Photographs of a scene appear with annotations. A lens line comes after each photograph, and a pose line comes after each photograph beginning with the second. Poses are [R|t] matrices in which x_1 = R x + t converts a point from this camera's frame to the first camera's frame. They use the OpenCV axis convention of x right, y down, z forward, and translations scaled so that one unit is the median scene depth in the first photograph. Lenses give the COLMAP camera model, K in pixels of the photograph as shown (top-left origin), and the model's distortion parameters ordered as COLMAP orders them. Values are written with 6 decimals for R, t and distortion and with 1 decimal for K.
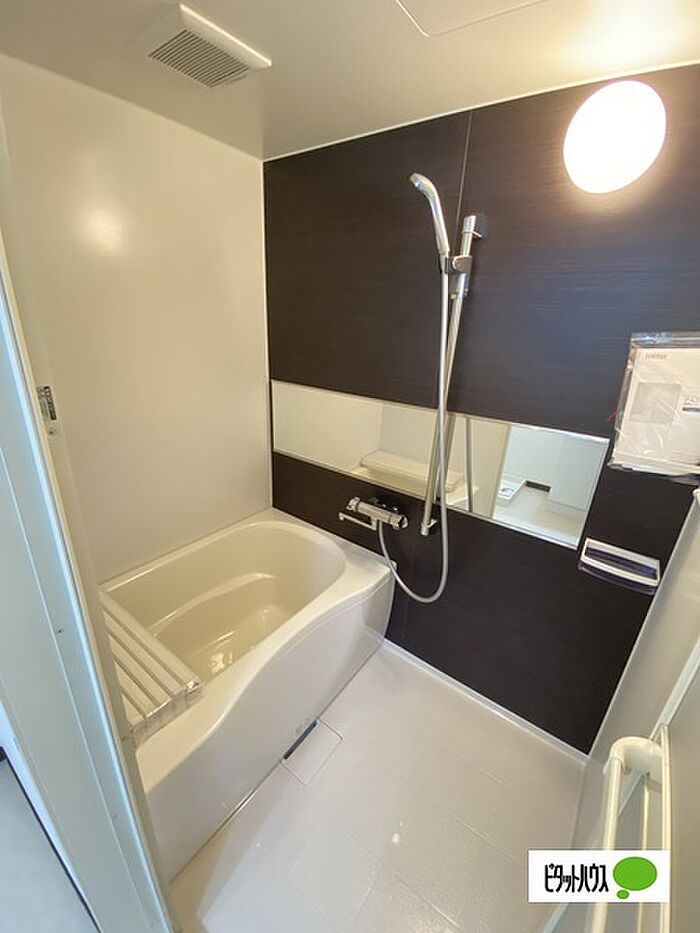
lens RADIAL K [[390.0, 0, 350.1], [0, 390.0, 464.2], [0, 0, 1]] dist [0.007288, -0.008329]
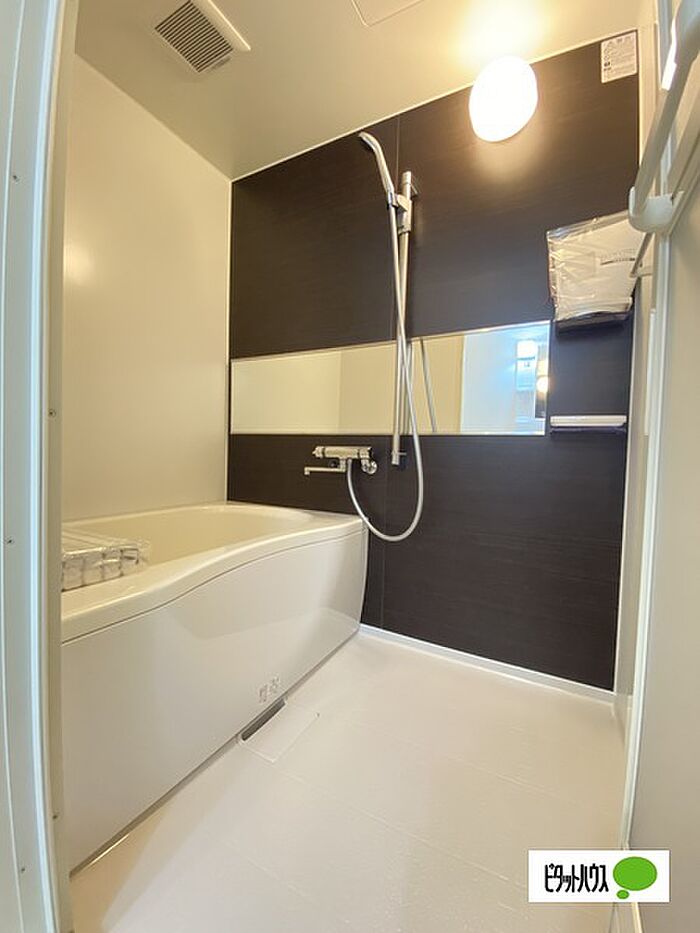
lens RADIAL K [[390.0, 0, 352.5], [0, 390.0, 464.1], [0, 0, 1]] dist [0.007288, -0.008329]
pose [[0.988796, -0.026133, 0.146969, -0.055541], [0.072677, 0.944266, -0.321059, 0.472352], [-0.130388, 0.328143, 0.935586, 0.110894]]
